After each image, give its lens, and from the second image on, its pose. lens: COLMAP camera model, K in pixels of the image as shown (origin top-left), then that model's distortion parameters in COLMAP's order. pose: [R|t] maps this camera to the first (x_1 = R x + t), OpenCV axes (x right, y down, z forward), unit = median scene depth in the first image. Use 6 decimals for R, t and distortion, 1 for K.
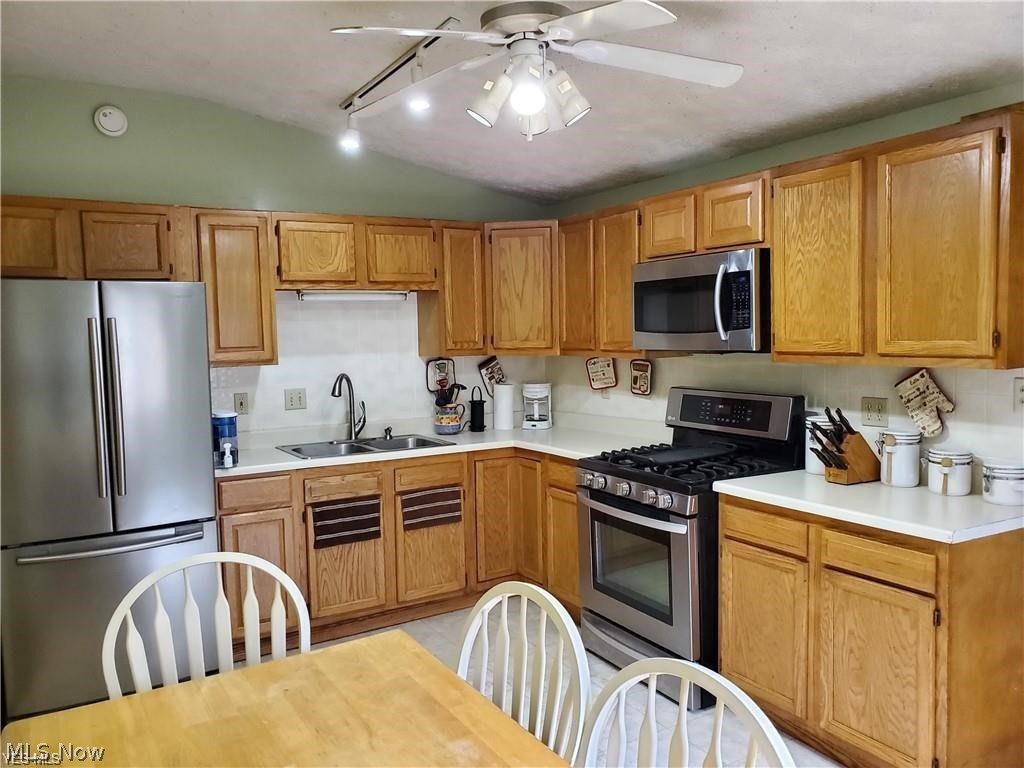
lens RADIAL K [[807.1, 0, 512.0], [0, 807.1, 384.0], [0, 0, 1]] dist [0.026013, 0.003870]
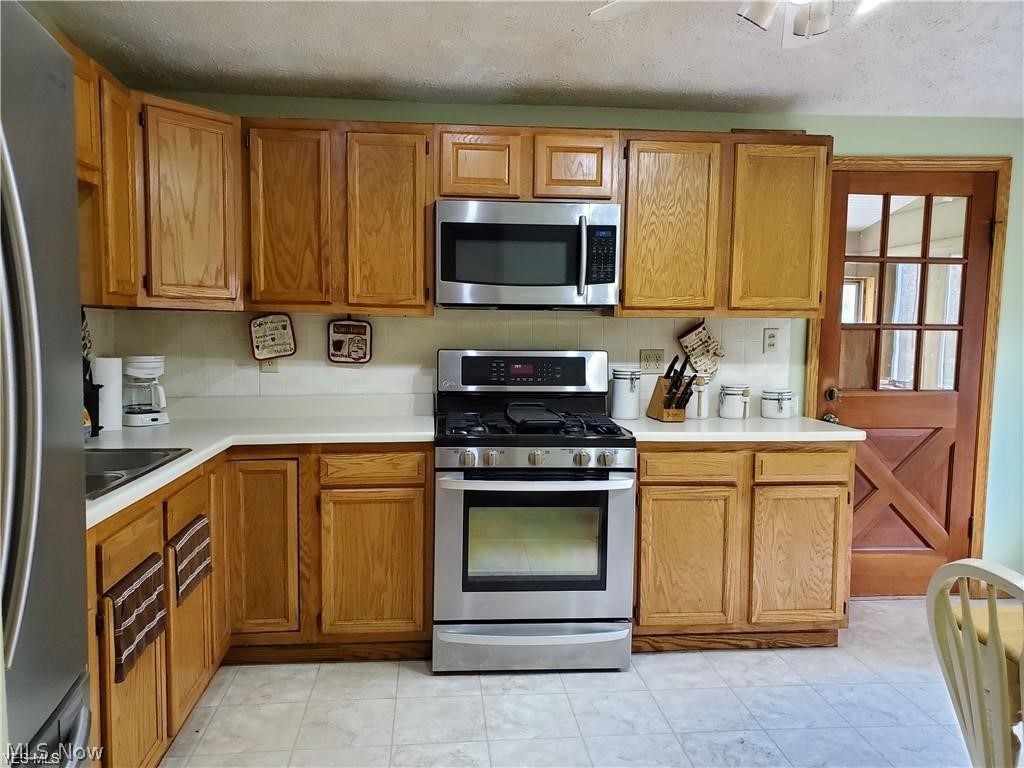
lens RADIAL K [[807.1, 0, 512.0], [0, 807.1, 384.0], [0, 0, 1]] dist [0.026013, 0.003870]
pose [[0.408472, -0.041368, 0.911833, -0.723558], [0.043083, 0.998733, 0.026011, 0.028711], [-0.911754, 0.028660, 0.409737, 0.733735]]
